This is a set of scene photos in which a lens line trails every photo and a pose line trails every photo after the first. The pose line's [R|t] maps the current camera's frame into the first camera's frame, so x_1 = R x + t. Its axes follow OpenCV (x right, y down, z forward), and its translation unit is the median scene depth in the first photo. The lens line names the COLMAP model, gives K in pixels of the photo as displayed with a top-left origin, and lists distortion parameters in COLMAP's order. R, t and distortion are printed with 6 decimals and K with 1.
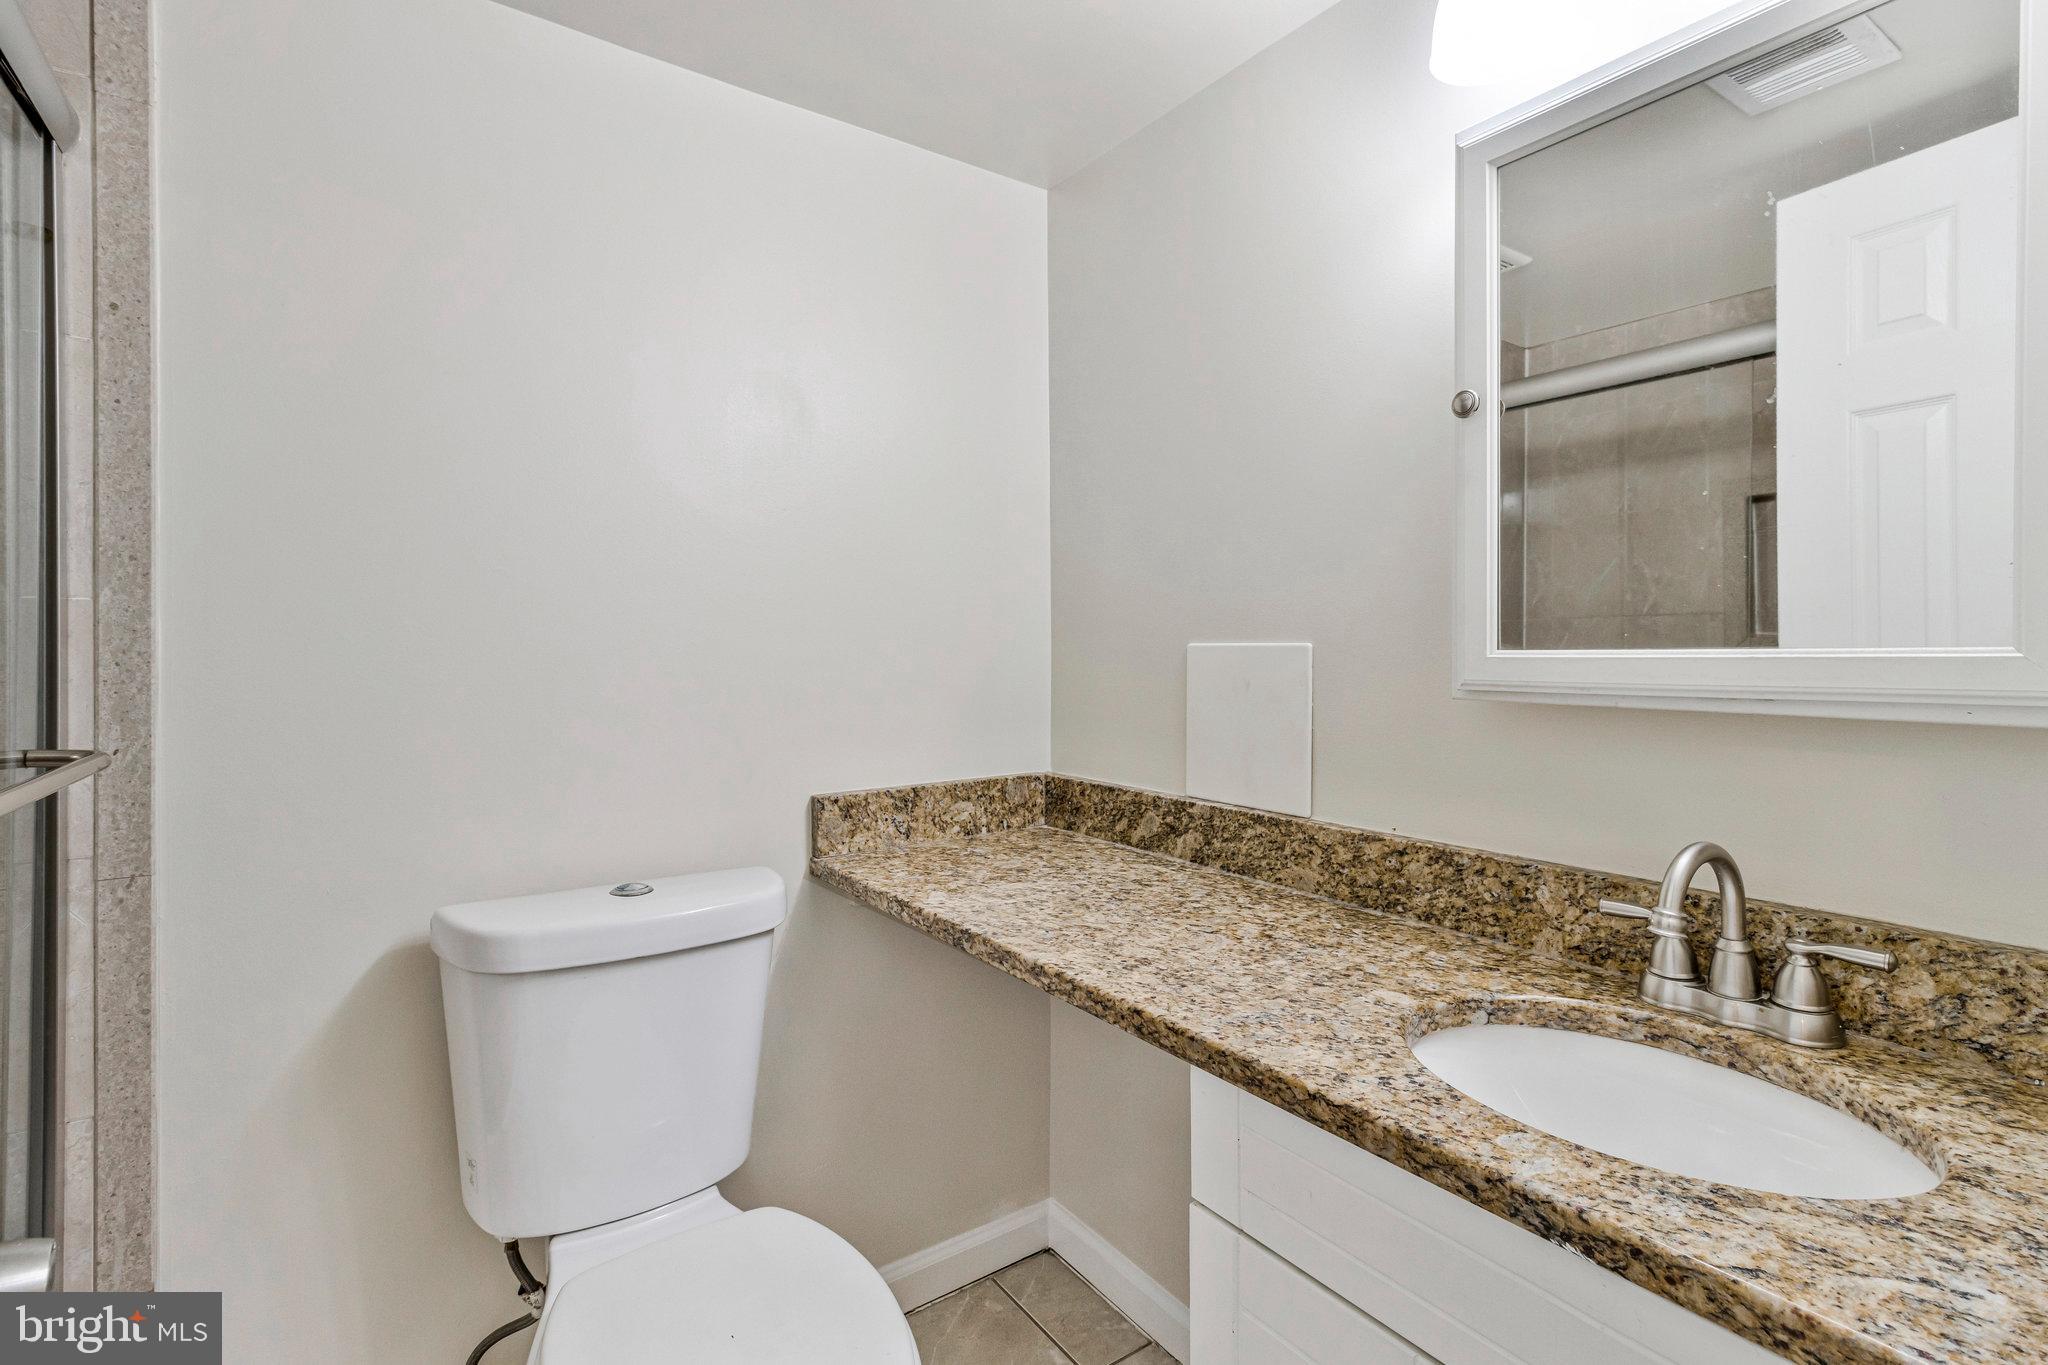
lens RADIAL K [[963.3, 0, 1014.7], [0, 963.3, 647.2], [0, 0, 1]] dist [0.003199, -0.000514]
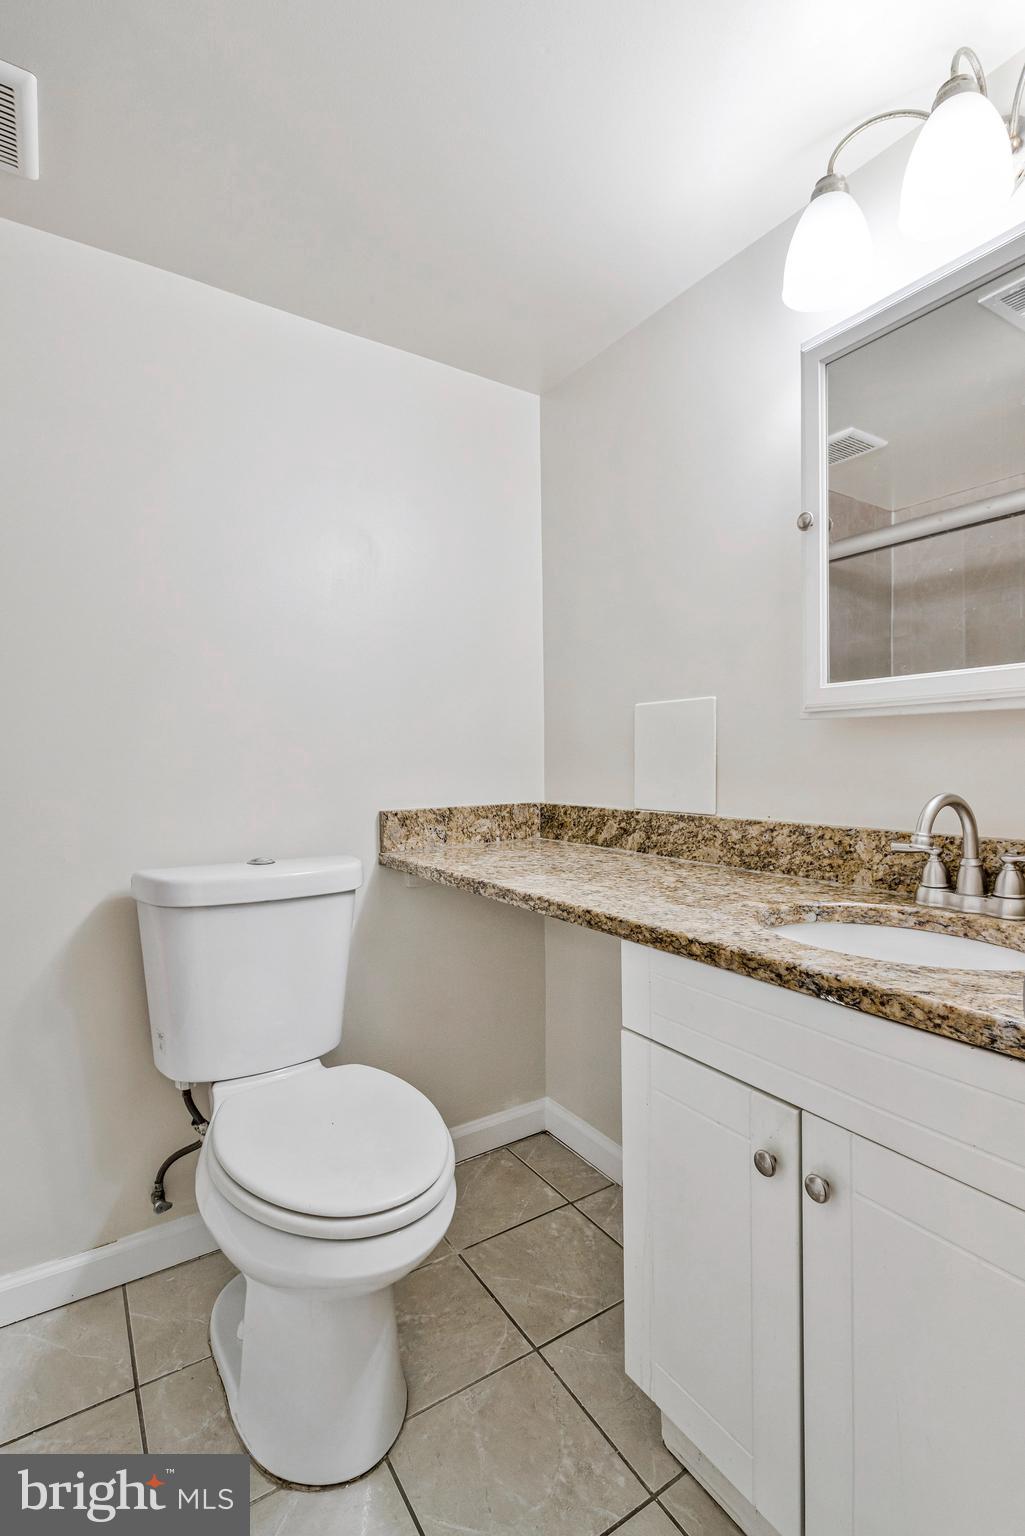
lens RADIAL K [[722.5, 0, 515.3], [0, 722.5, 767.2], [0, 0, 1]] dist [0.003199, -0.000514]
pose [[0.999749, -0.006884, -0.021331, 0.028733], [0.007187, 0.999874, 0.014153, 0.101897], [0.021231, -0.014302, 0.999672, -0.135798]]
